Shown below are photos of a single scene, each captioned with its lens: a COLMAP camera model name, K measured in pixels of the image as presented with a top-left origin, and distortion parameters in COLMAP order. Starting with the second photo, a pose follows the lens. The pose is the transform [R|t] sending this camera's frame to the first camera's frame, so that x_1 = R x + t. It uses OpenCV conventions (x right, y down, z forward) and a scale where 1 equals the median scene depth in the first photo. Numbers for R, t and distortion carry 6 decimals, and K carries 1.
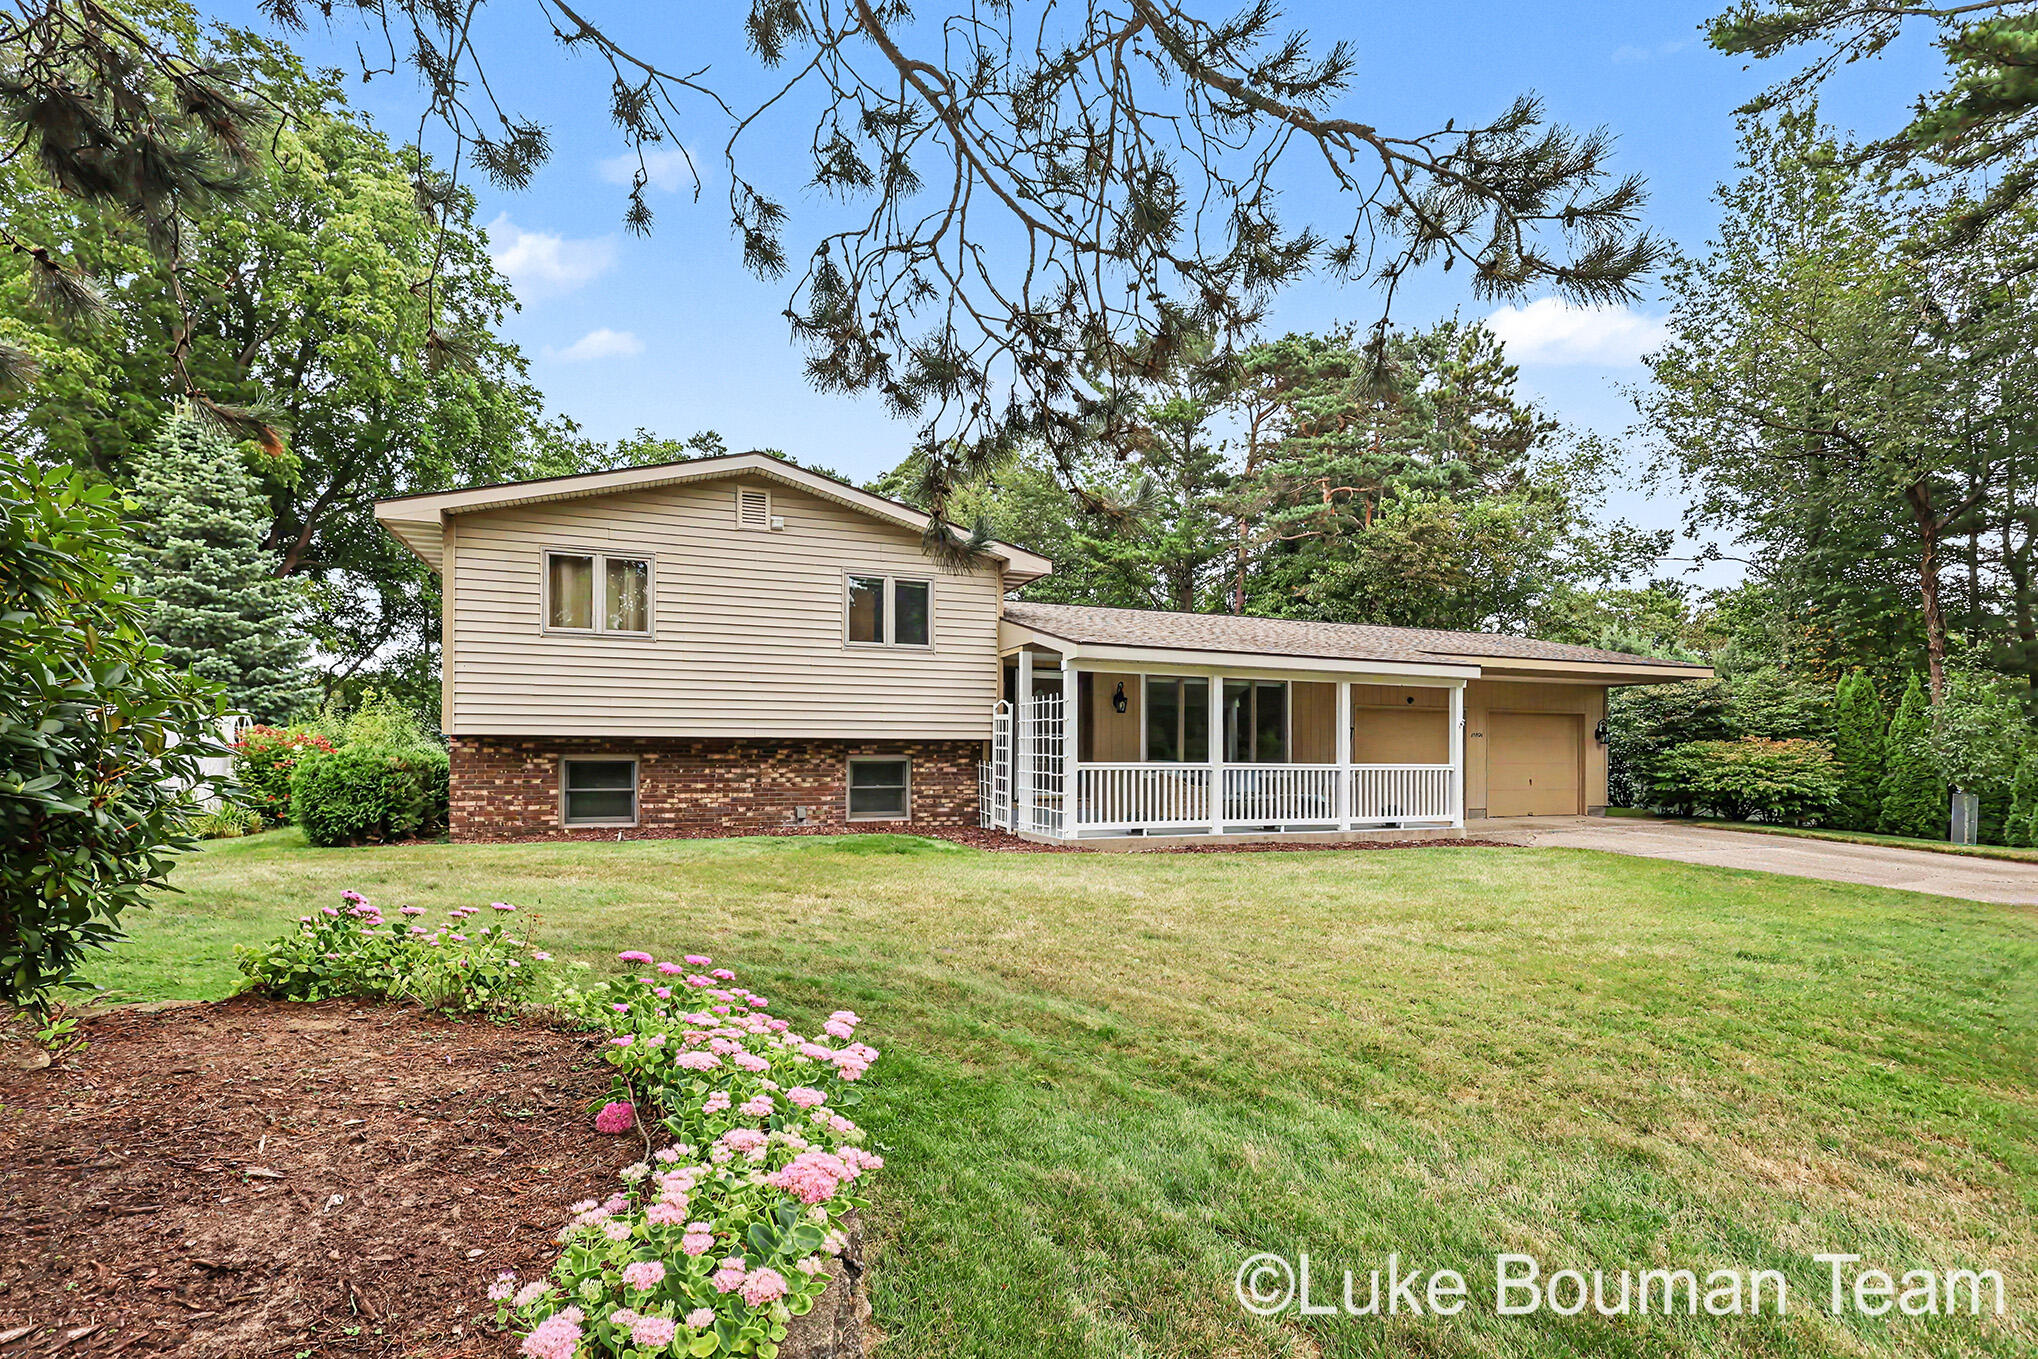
lens RADIAL K [[941.3, 0, 1019.6], [0, 941.3, 687.4], [0, 0, 1]] dist [0.002834, 0.000133]
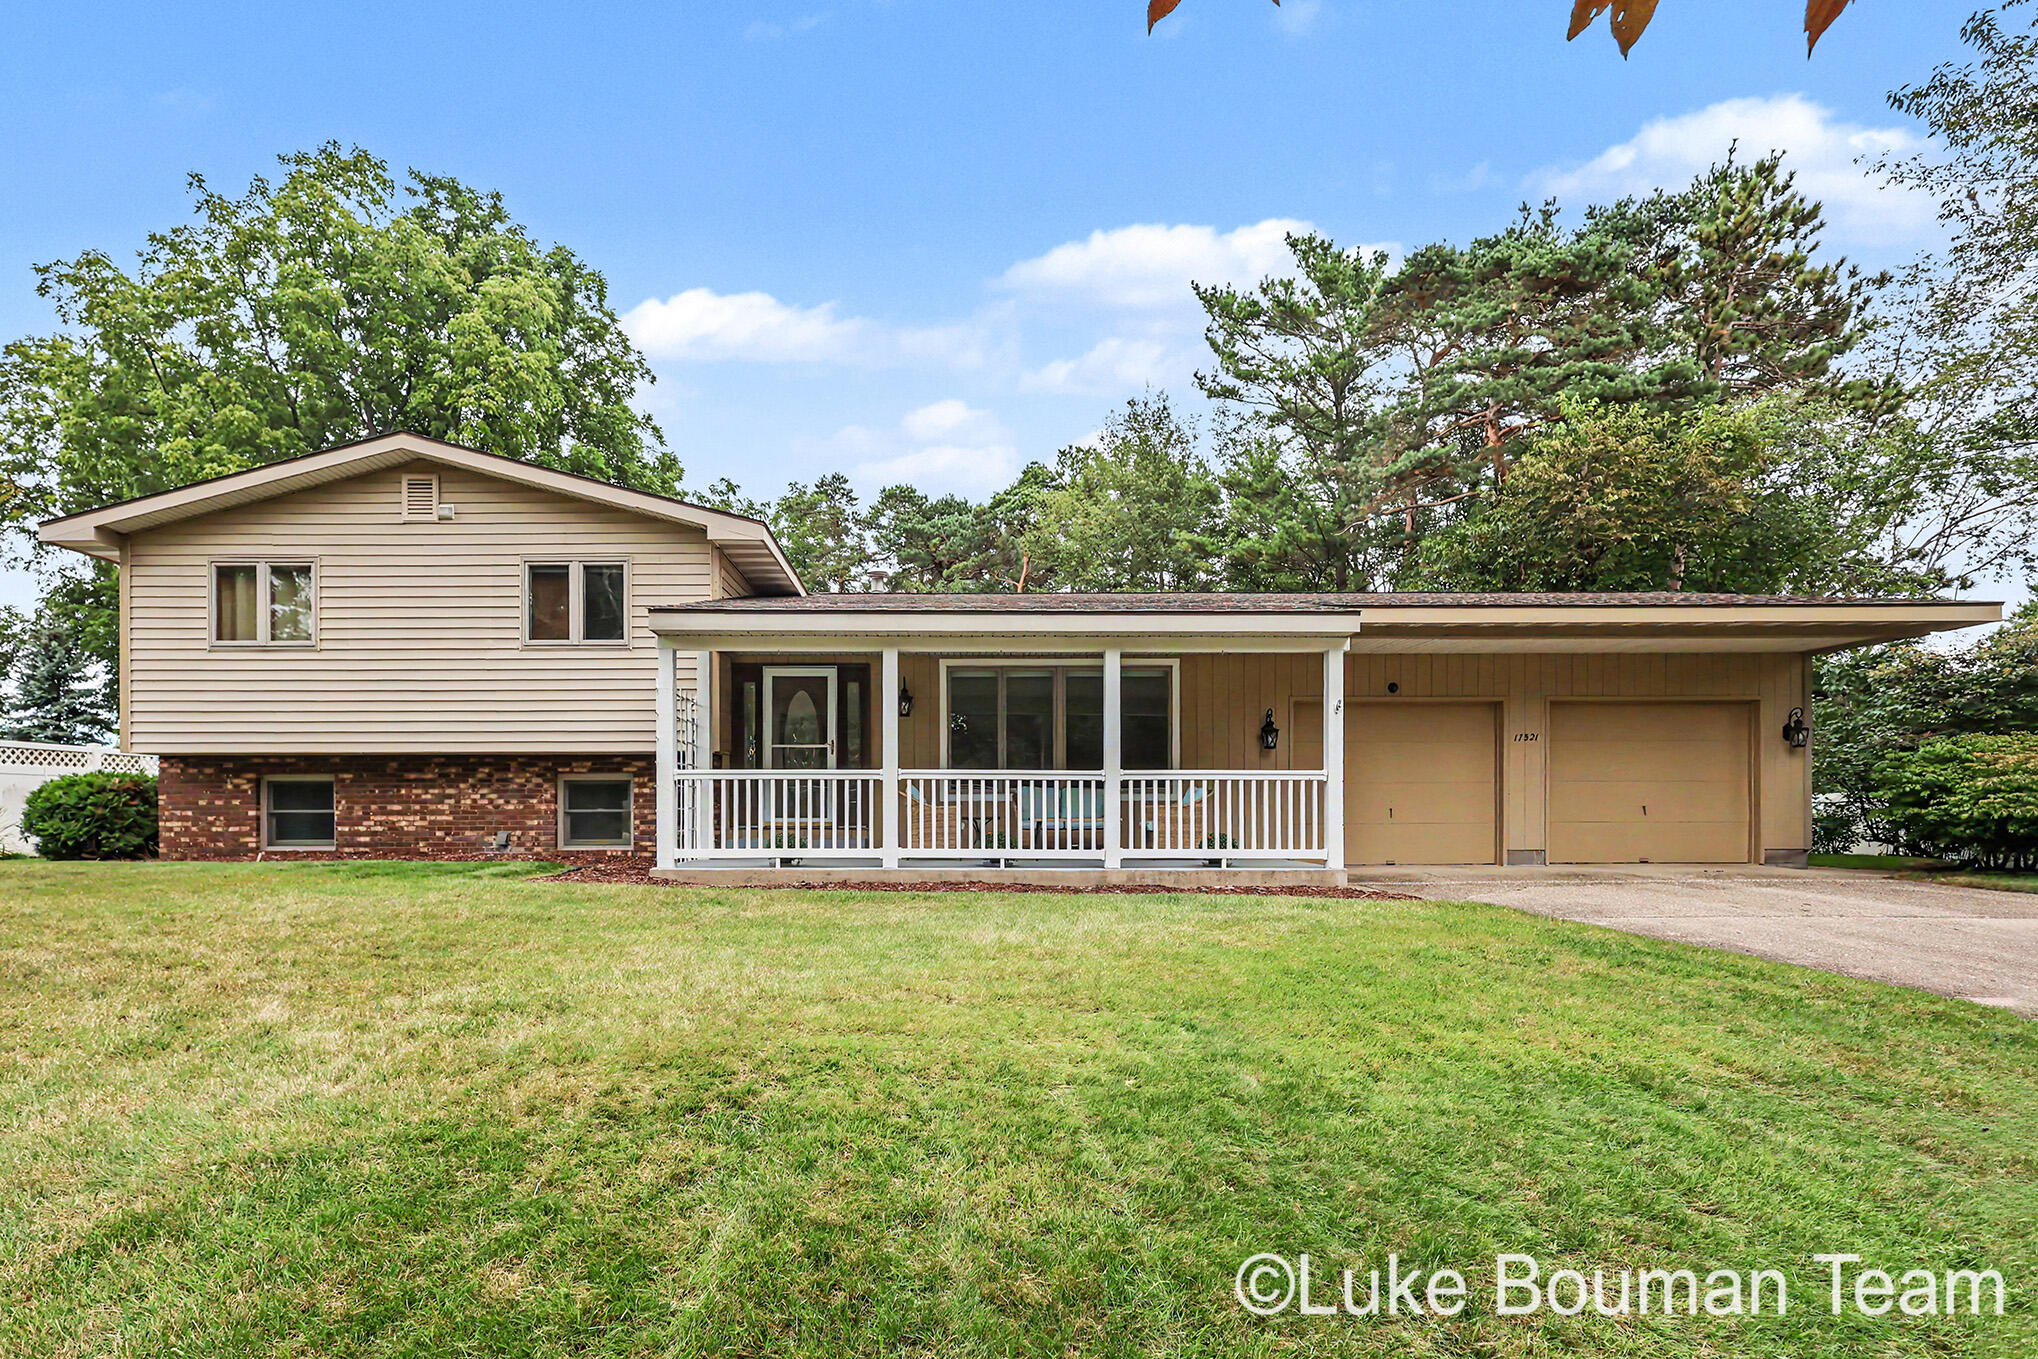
lens RADIAL K [[956.5, 0, 1018.9], [0, 956.5, 756.0], [0, 0, 1]] dist [0.001578, 0.000080]
pose [[0.928692, -0.028616, -0.369747, 0.567402], [0.032614, 0.999458, 0.004566, 0.068972], [0.369416, -0.016300, 0.929121, 0.353050]]
